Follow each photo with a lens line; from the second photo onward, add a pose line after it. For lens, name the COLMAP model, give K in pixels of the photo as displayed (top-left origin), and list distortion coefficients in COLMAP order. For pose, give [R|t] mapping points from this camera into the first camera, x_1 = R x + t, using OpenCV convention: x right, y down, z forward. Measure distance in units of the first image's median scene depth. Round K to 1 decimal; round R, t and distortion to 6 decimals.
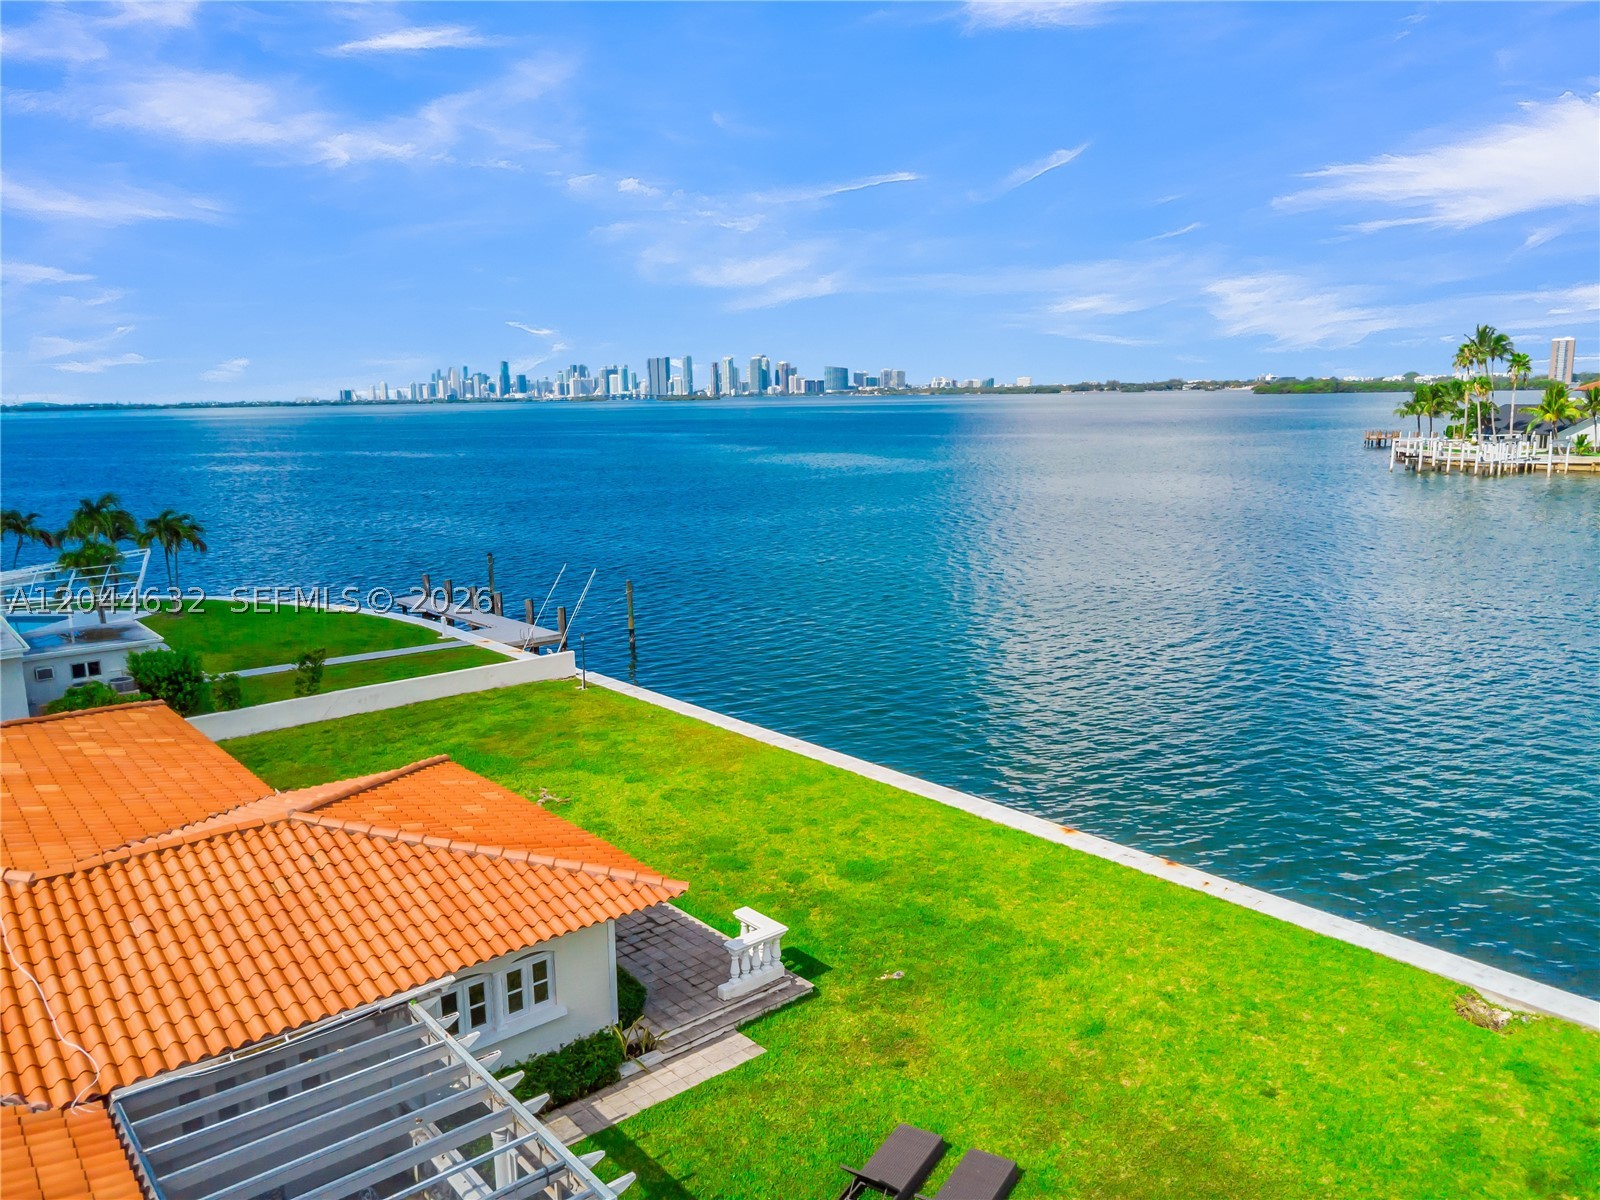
lens RADIAL K [[1154.0, 0, 796.8], [0, 1154.0, 605.8], [0, 0, 1]] dist [0.012300, -0.010066]
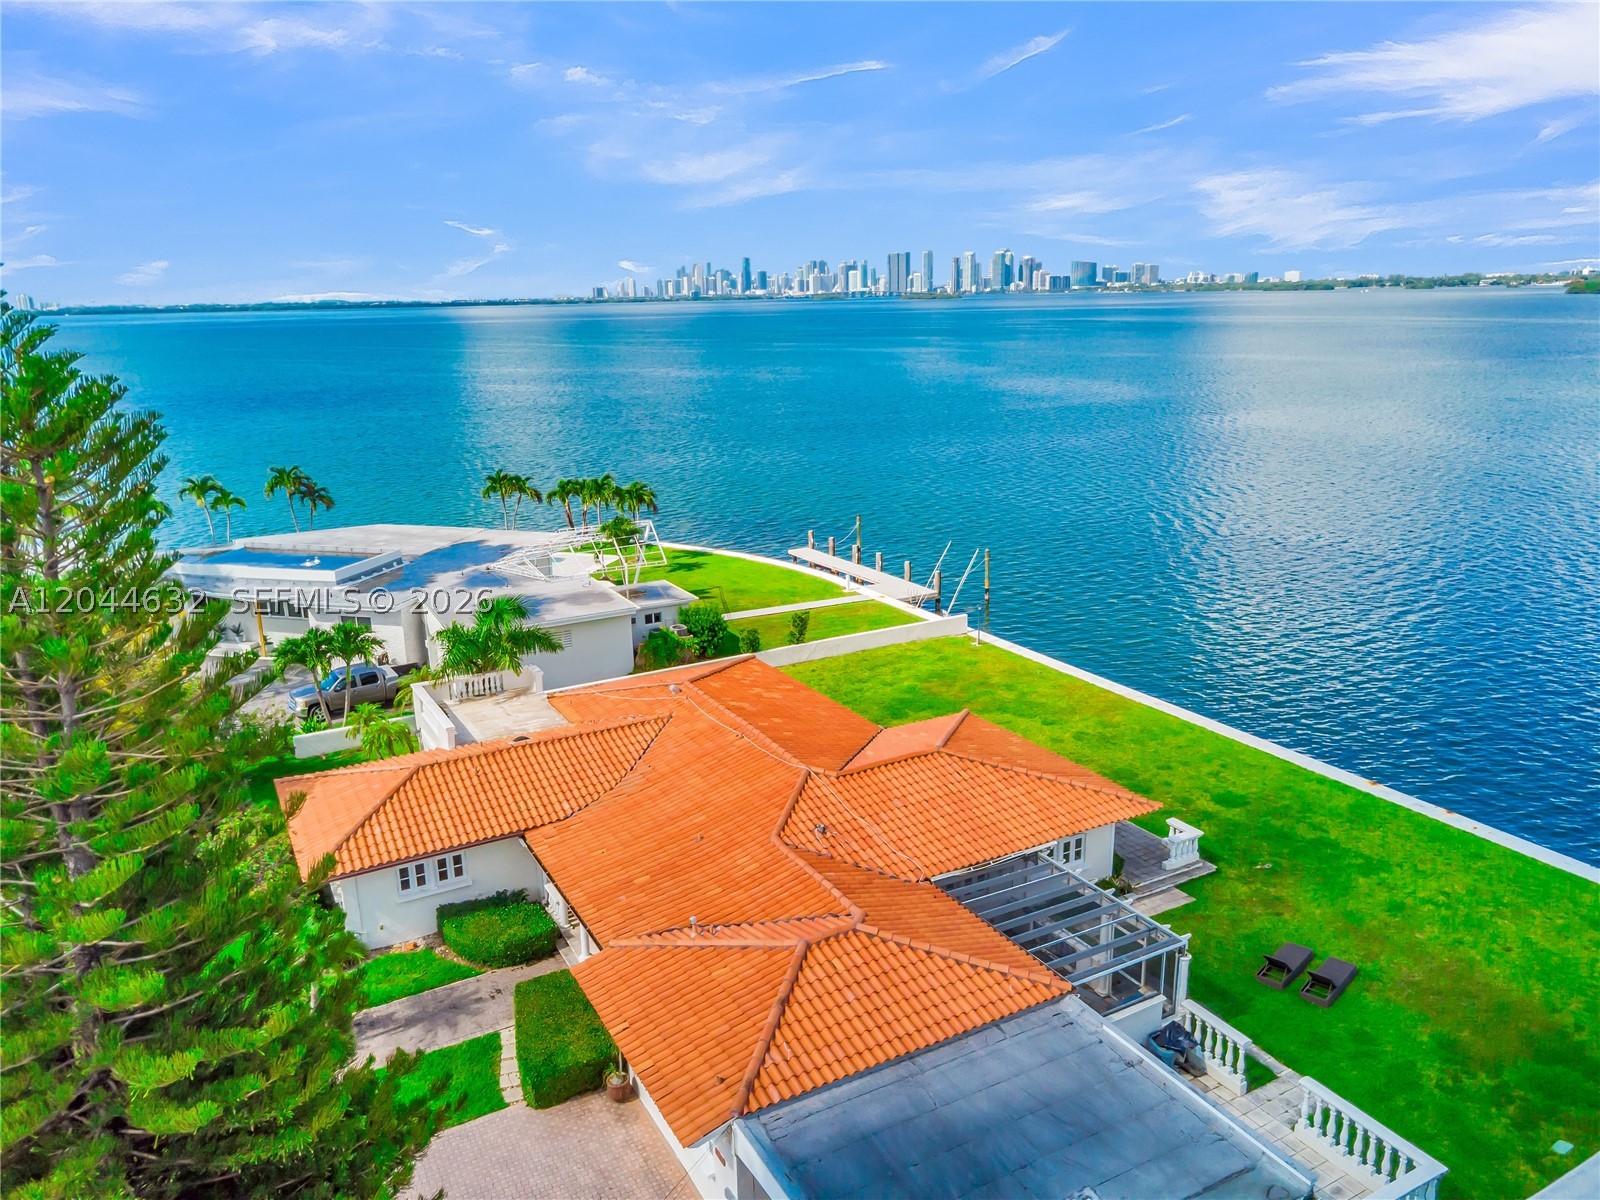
lens RADIAL K [[1154.0, 0, 798.2], [0, 1154.0, 601.5], [0, 0, 1]] dist [0.012300, -0.010066]
pose [[0.980295, 0.049474, -0.191242, -0.163588], [-0.033519, 0.995750, 0.085787, -0.106084], [0.194674, -0.077686, 0.977787, -0.430807]]
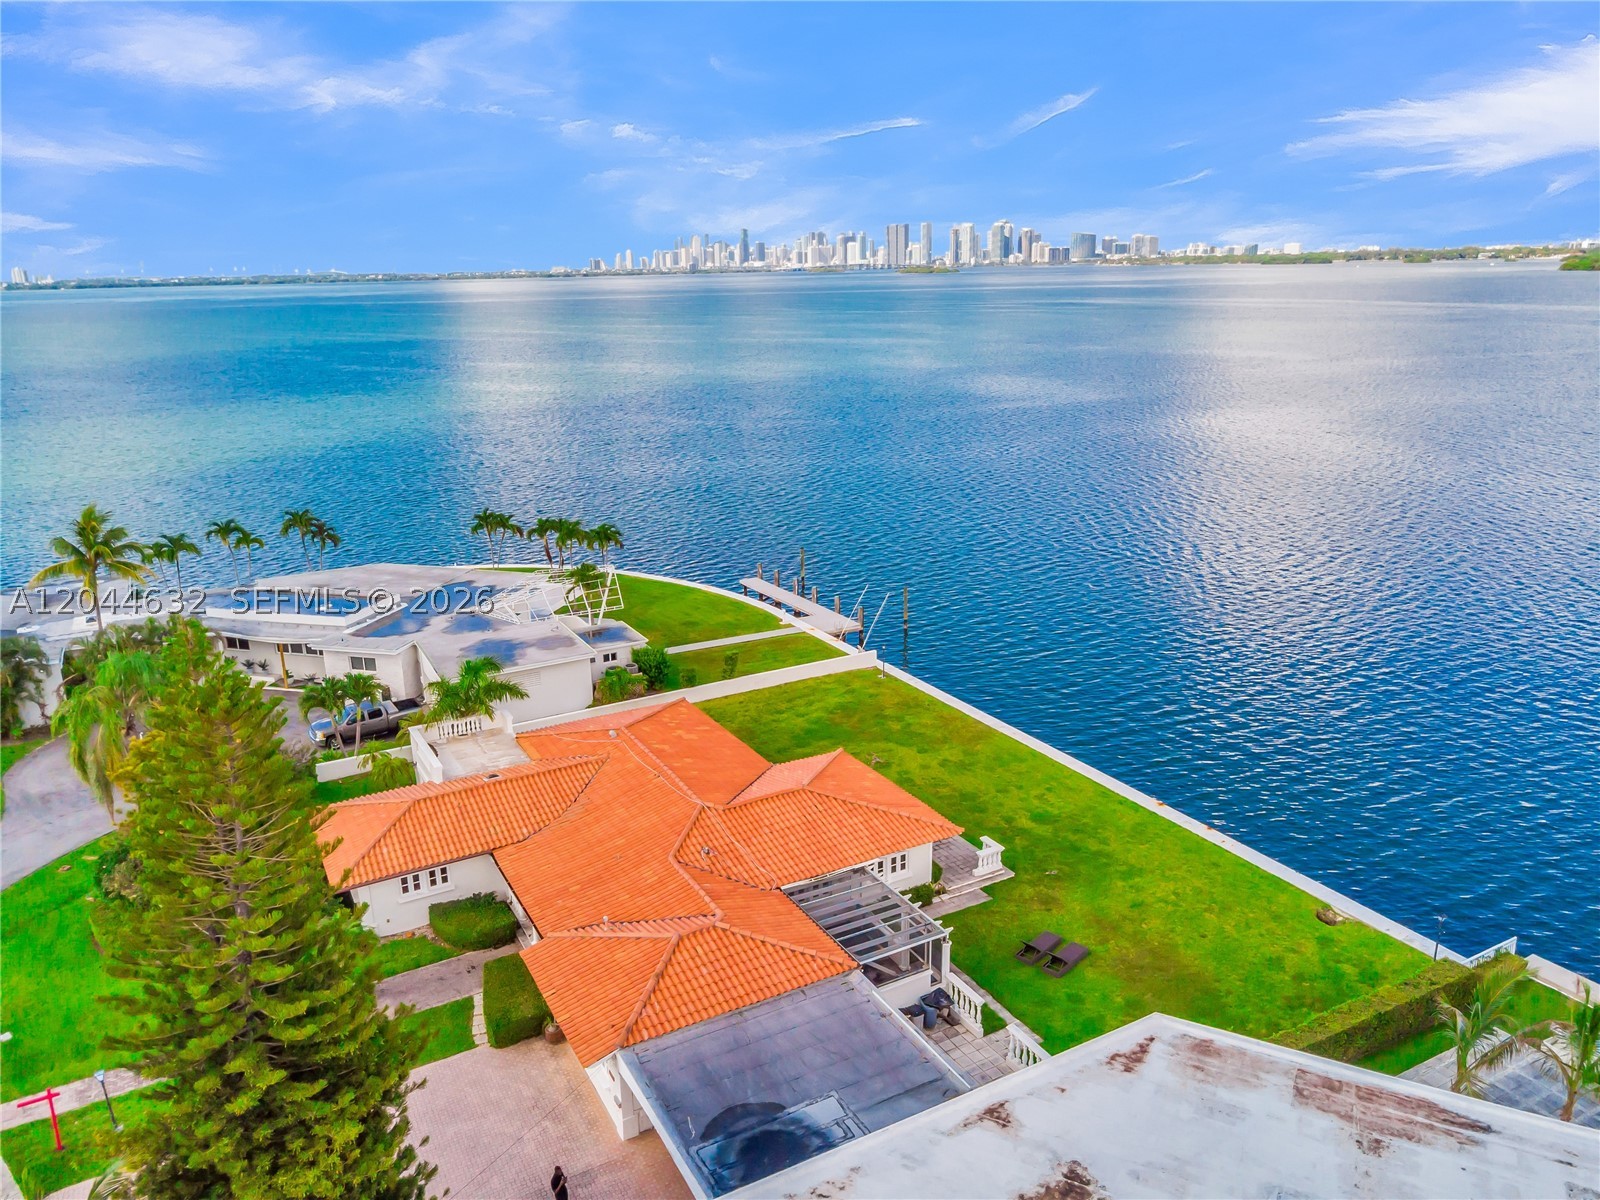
lens RADIAL K [[1154.0, 0, 799.2], [0, 1154.0, 602.8], [0, 0, 1]] dist [0.012300, -0.010066]
pose [[0.980603, 0.053302, -0.188619, -0.000695], [-0.032798, 0.993368, 0.110201, -0.249595], [0.193242, -0.101877, 0.975848, -0.710928]]
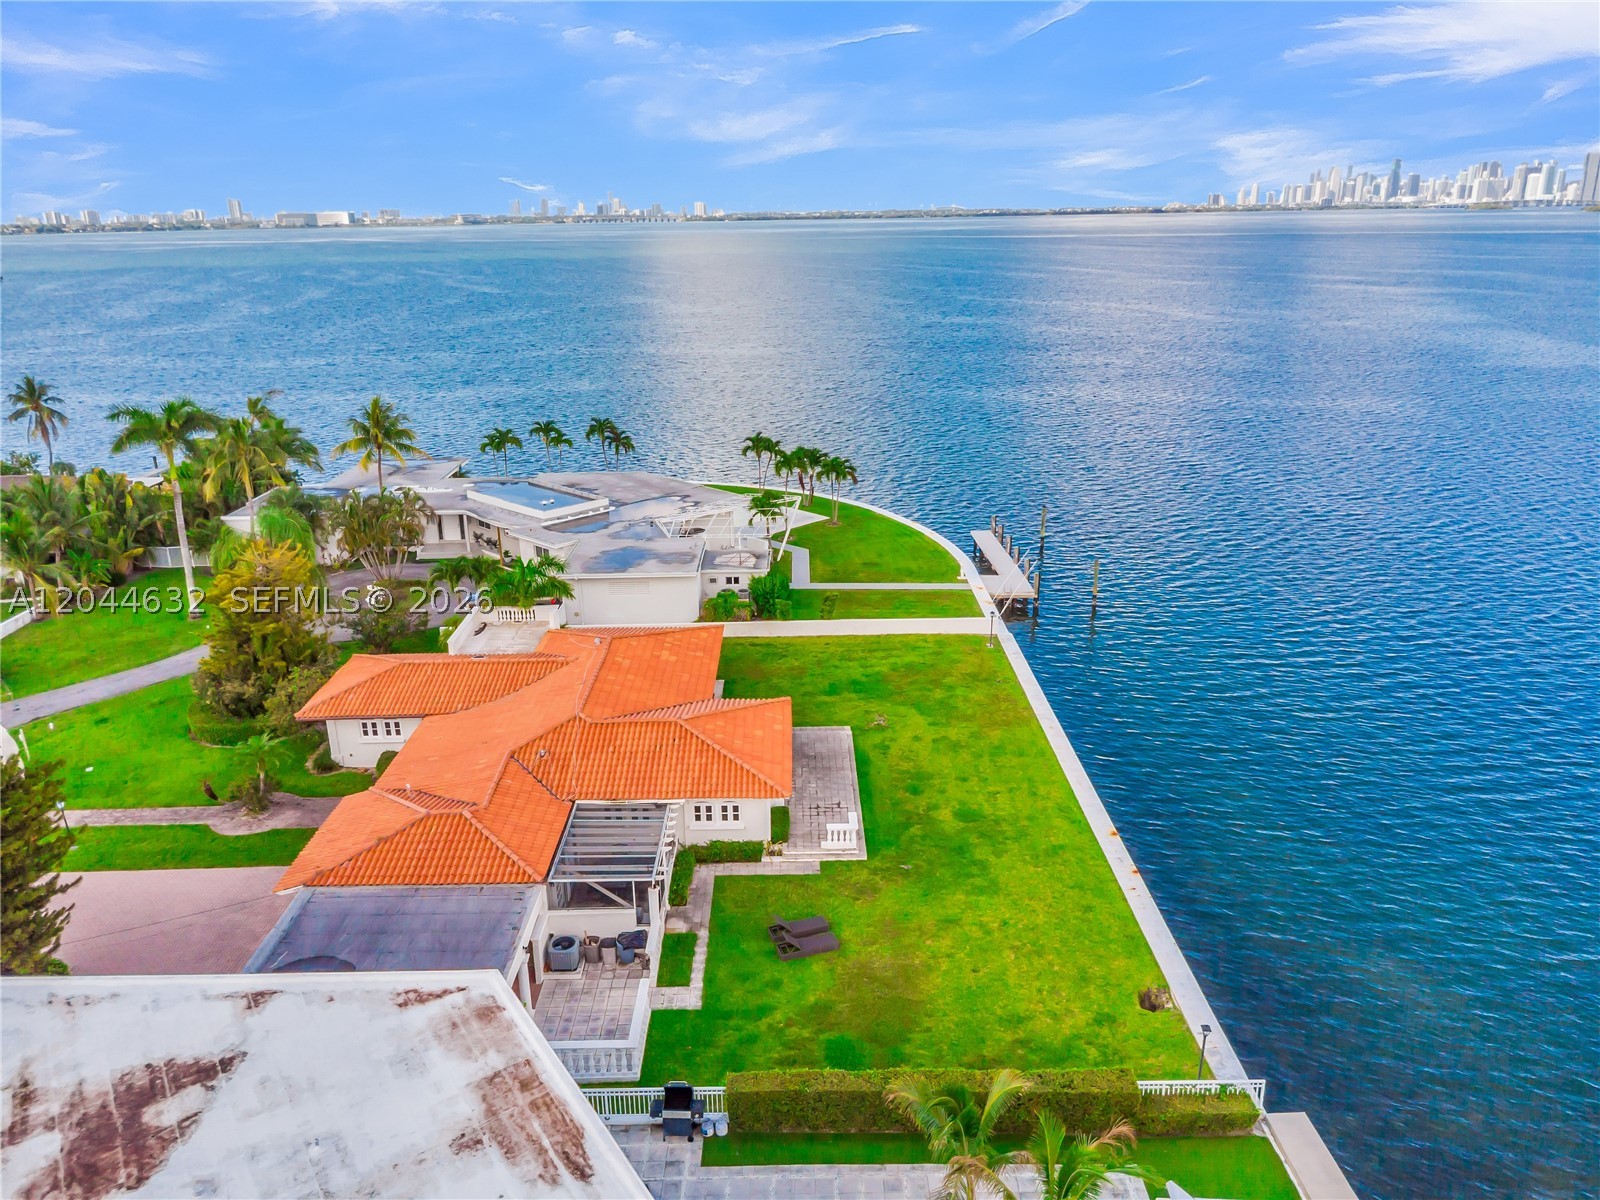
lens RADIAL K [[1154.0, 0, 800.5], [0, 1154.0, 600.3], [0, 0, 1]] dist [0.012300, -0.010066]
pose [[0.768299, 0.210592, -0.604457, 0.643082], [-0.114596, 0.974326, 0.193796, -0.307677], [0.629750, -0.079625, 0.772706, -0.395294]]
